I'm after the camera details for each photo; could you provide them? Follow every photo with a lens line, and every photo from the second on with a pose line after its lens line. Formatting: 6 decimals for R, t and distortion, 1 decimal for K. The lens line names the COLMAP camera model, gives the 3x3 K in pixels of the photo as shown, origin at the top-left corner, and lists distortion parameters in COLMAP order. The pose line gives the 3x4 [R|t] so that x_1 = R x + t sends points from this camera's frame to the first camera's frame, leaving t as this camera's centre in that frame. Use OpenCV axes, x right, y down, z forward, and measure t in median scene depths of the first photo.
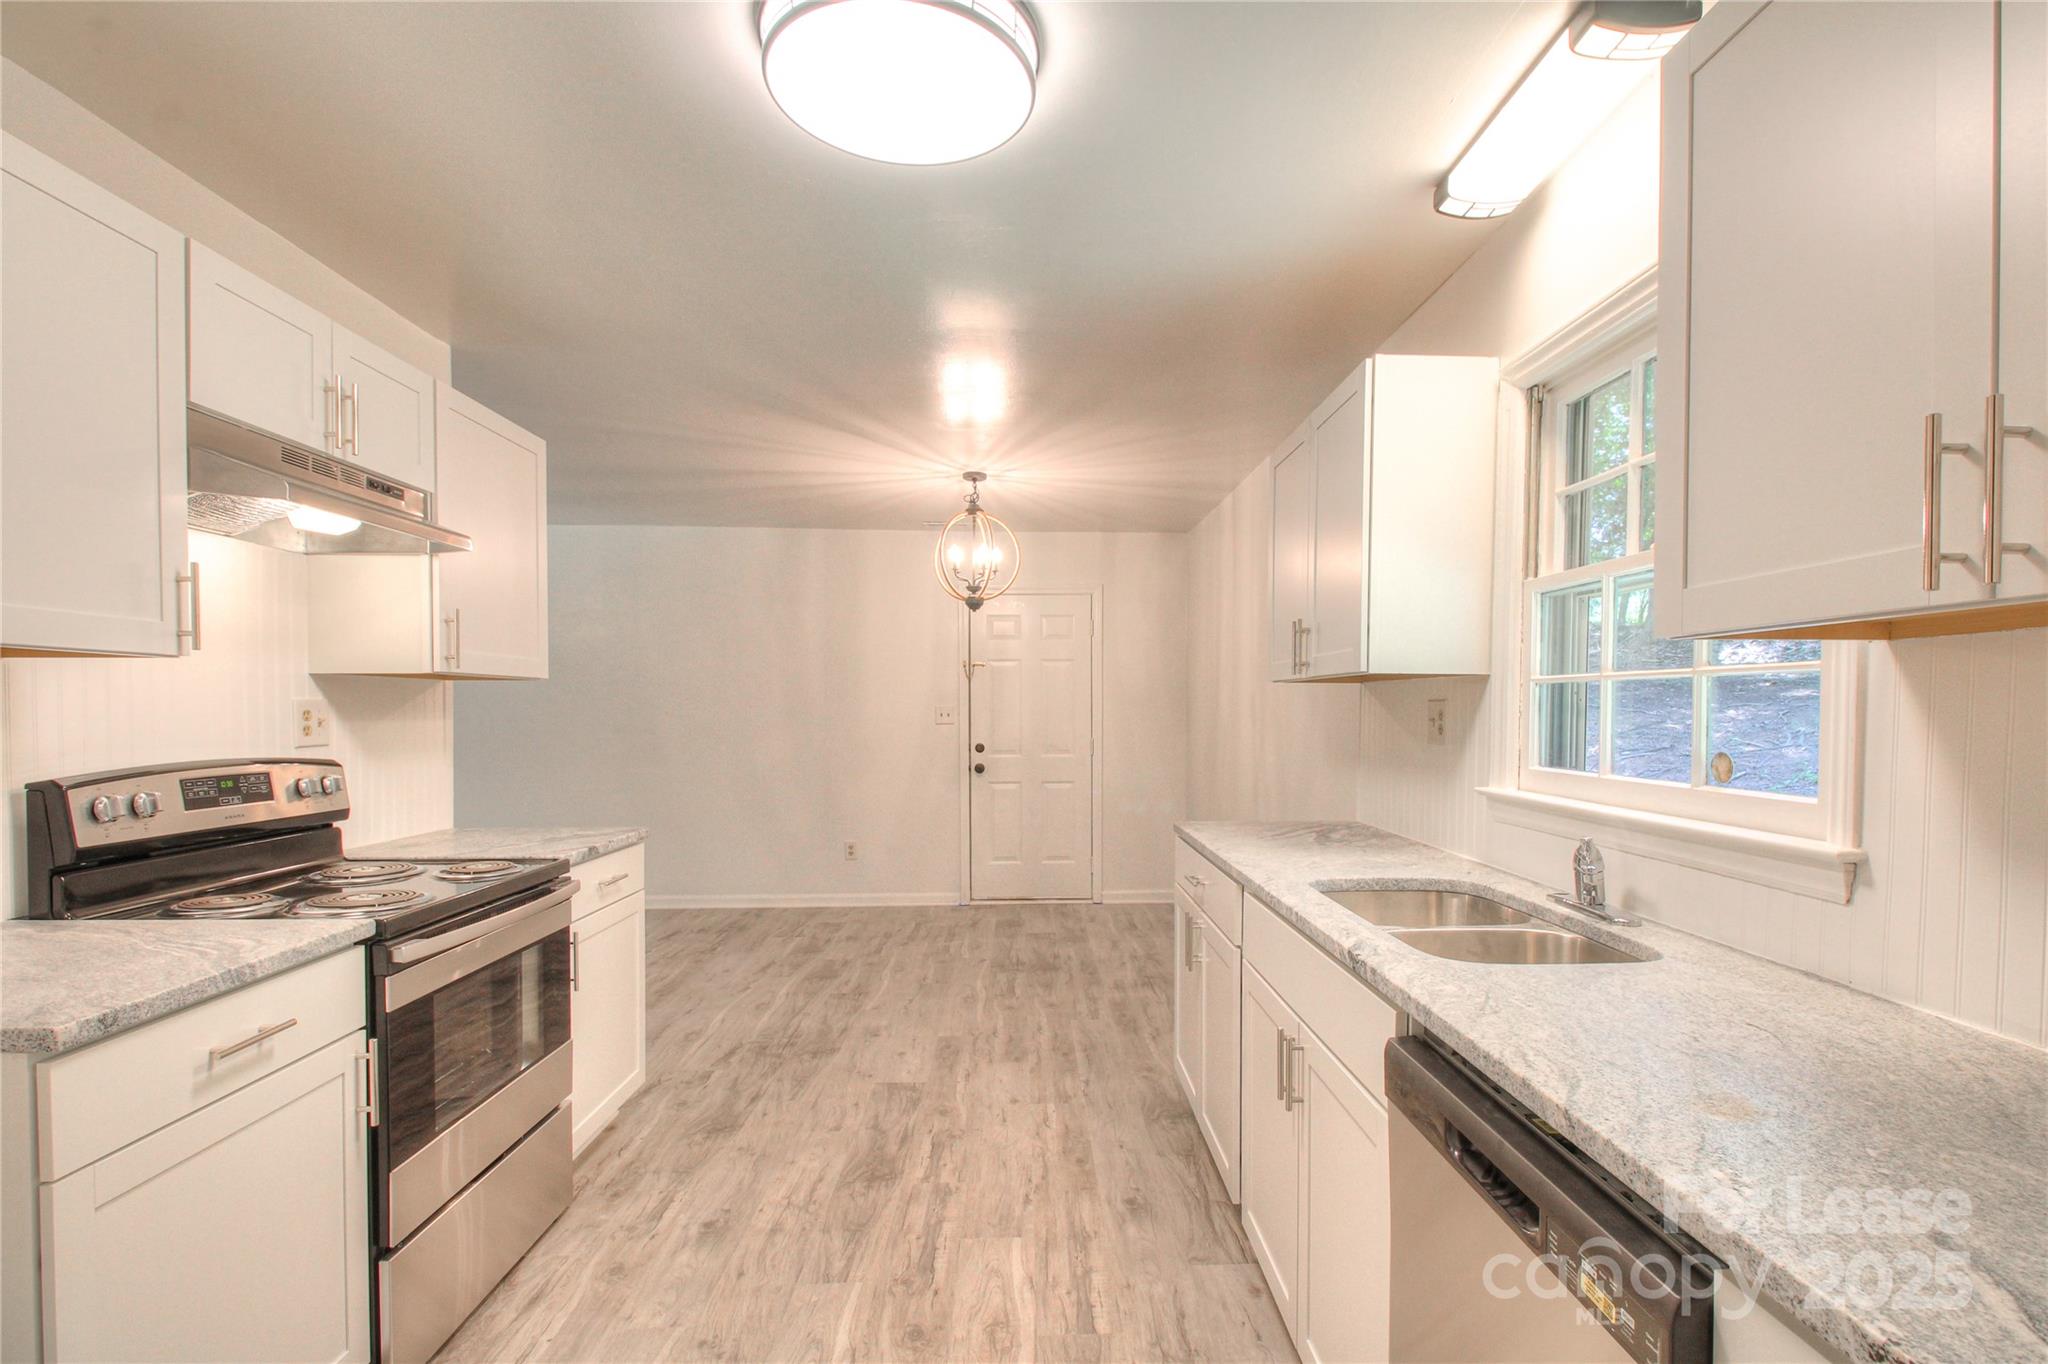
lens RADIAL K [[1000.2, 0, 1028.2], [0, 1000.2, 730.8], [0, 0, 1]] dist [-0.000606, -0.000561]
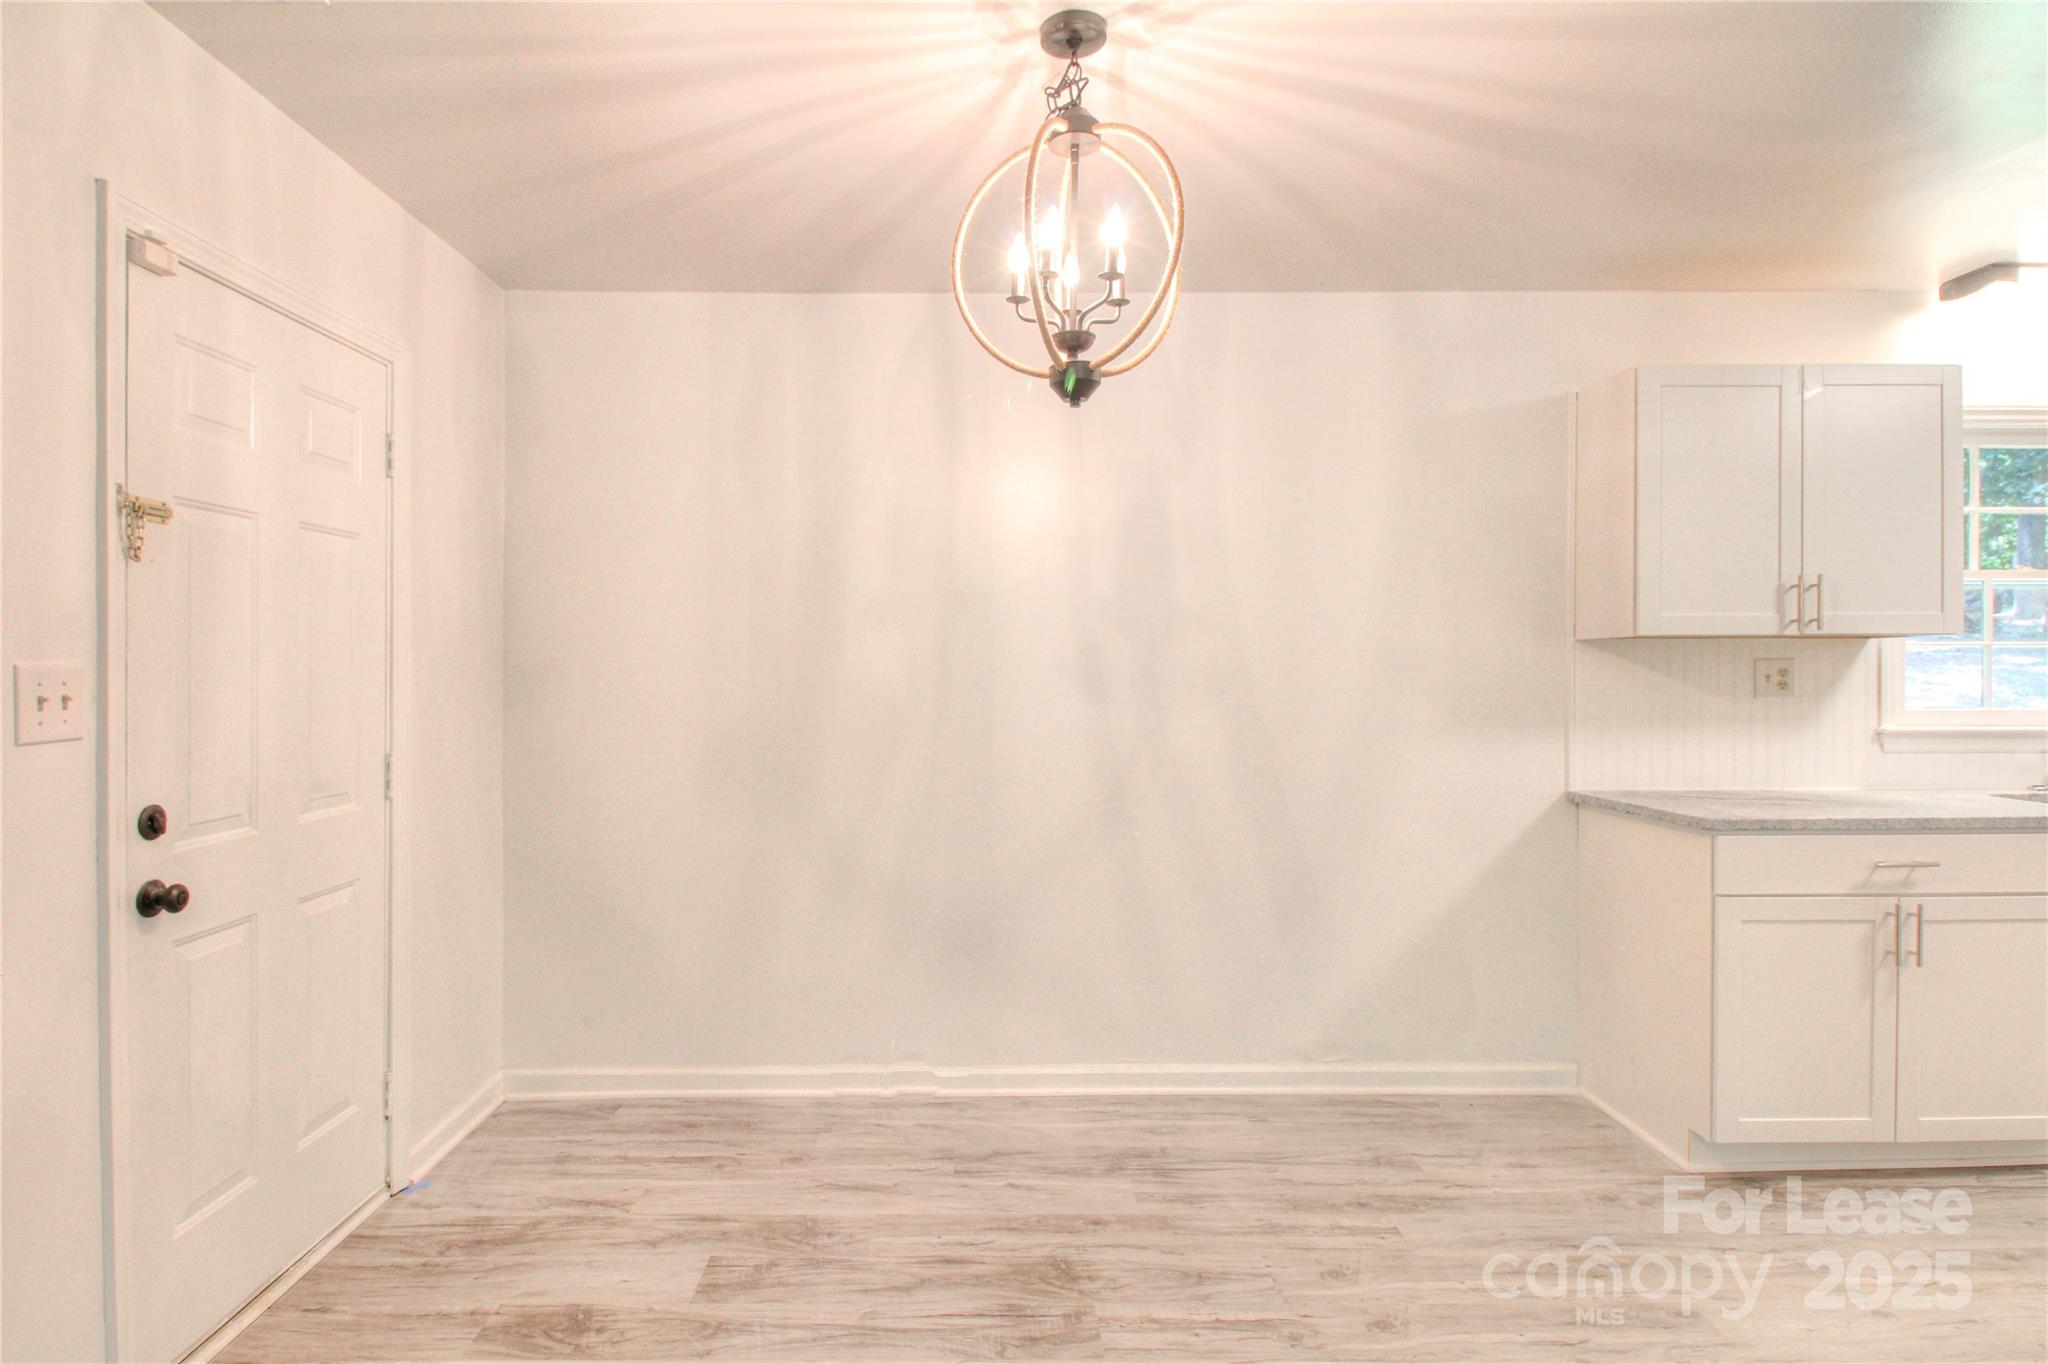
lens RADIAL K [[1081.3, 0, 1018.7], [0, 1081.3, 678.5], [0, 0, 1]] dist [-0.000508, -0.000169]
pose [[0.002353, -0.013403, 0.999907, -0.467389], [0.026048, 0.999572, 0.013337, -0.026618], [-0.999658, 0.026015, 0.002702, 1.065621]]
